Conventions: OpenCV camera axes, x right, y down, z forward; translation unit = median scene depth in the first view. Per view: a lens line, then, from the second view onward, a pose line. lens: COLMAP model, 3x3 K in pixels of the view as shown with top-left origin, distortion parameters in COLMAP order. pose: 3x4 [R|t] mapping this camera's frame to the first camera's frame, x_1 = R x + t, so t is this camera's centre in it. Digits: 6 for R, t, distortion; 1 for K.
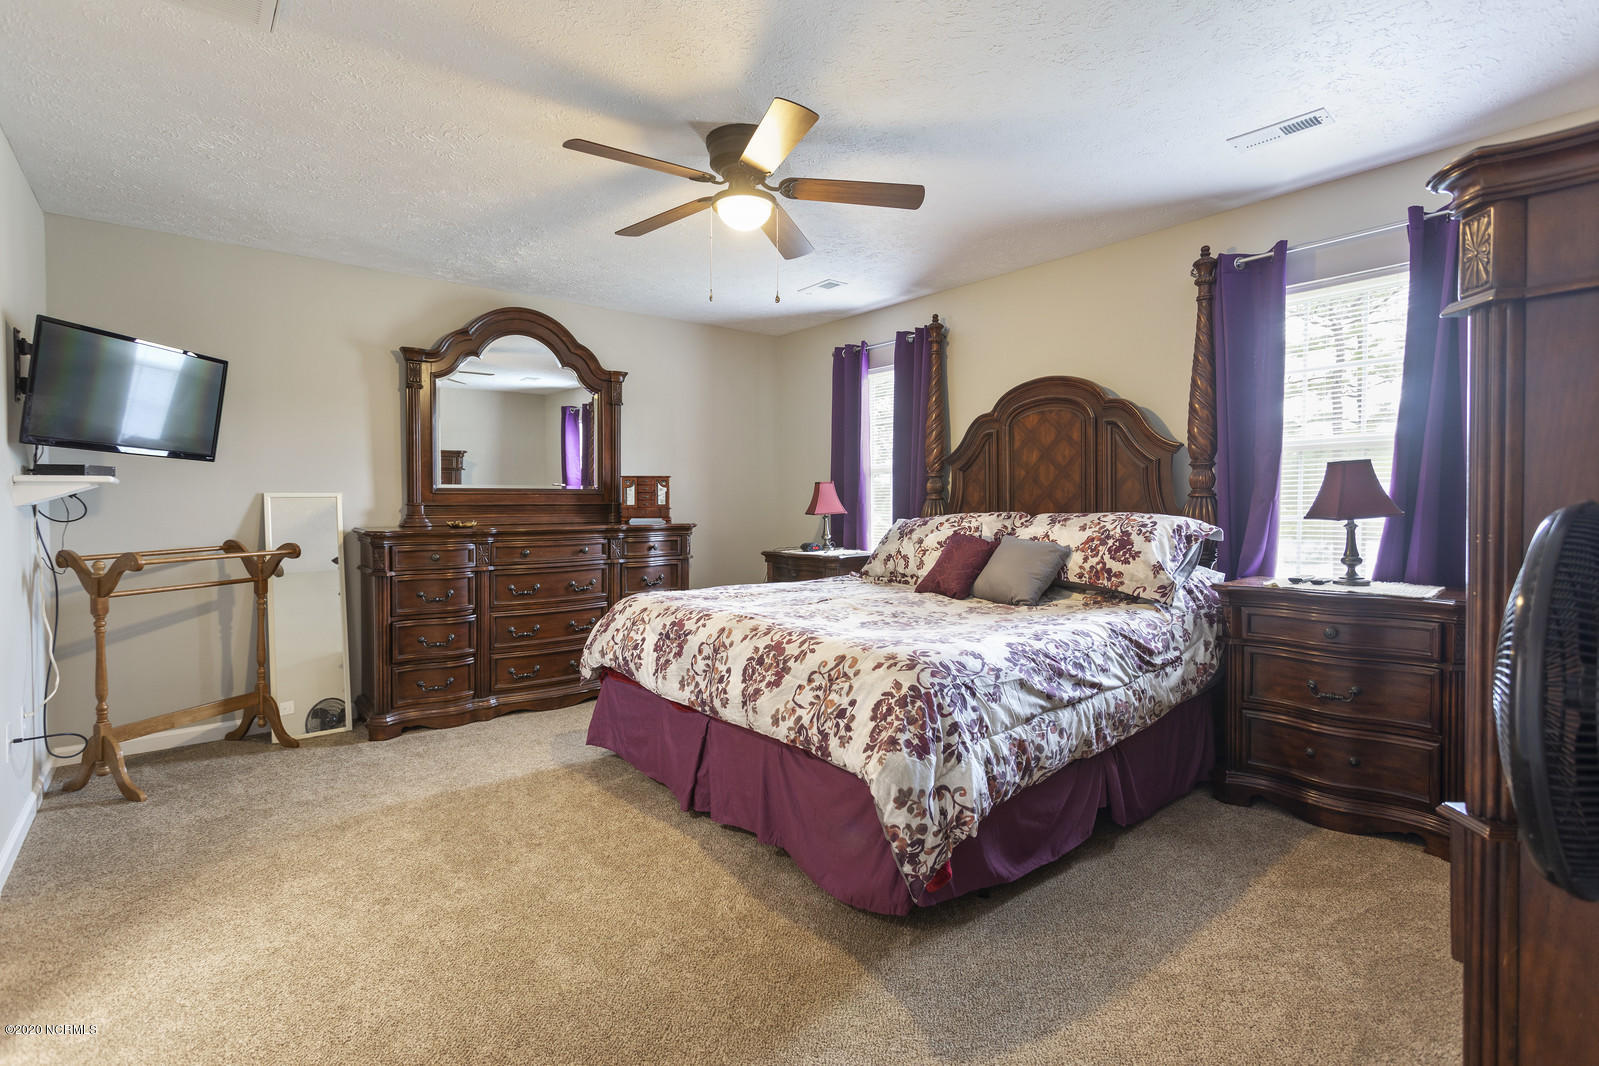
lens RADIAL K [[767.0, 0, 799.5], [0, 767.0, 533.0], [0, 0, 1]] dist [0.002282, 0.000130]
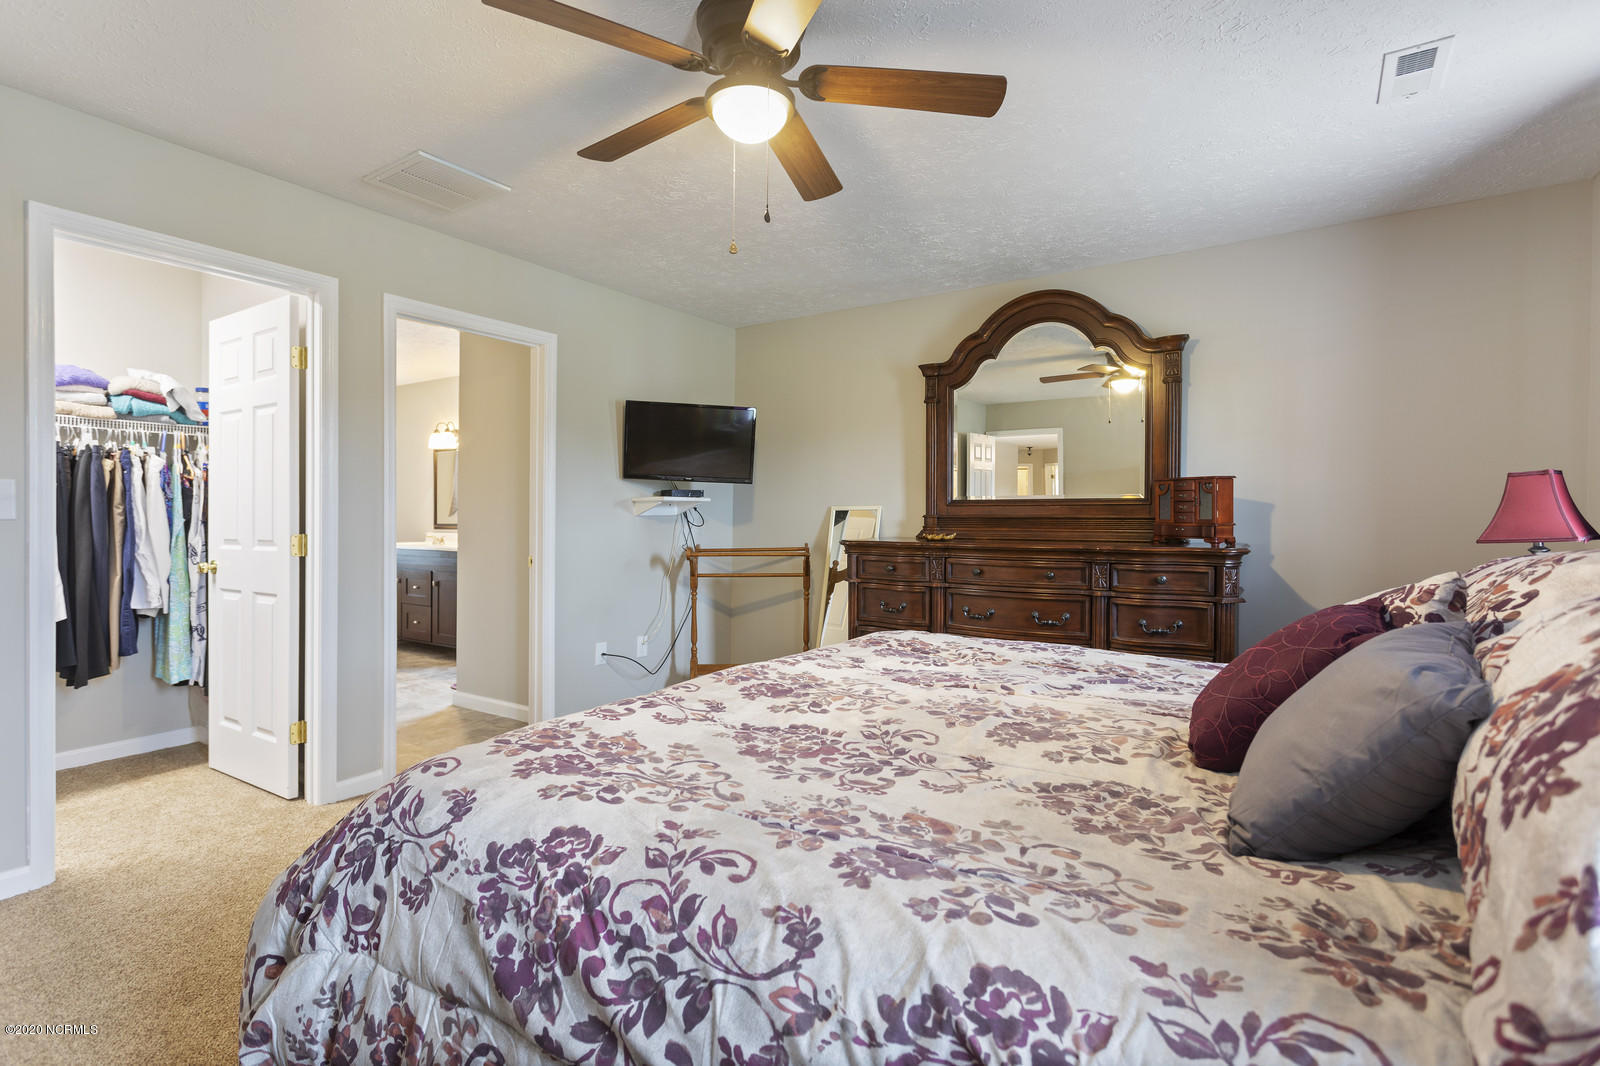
lens RADIAL K [[745.4, 0, 793.5], [0, 745.4, 514.6], [0, 0, 1]] dist [0.001000, 0.000142]
pose [[0.291450, 0.002206, -0.956584, 0.399582], [-0.041779, 0.999072, -0.010426, -0.022075], [0.955673, 0.043004, 0.291272, 0.543722]]
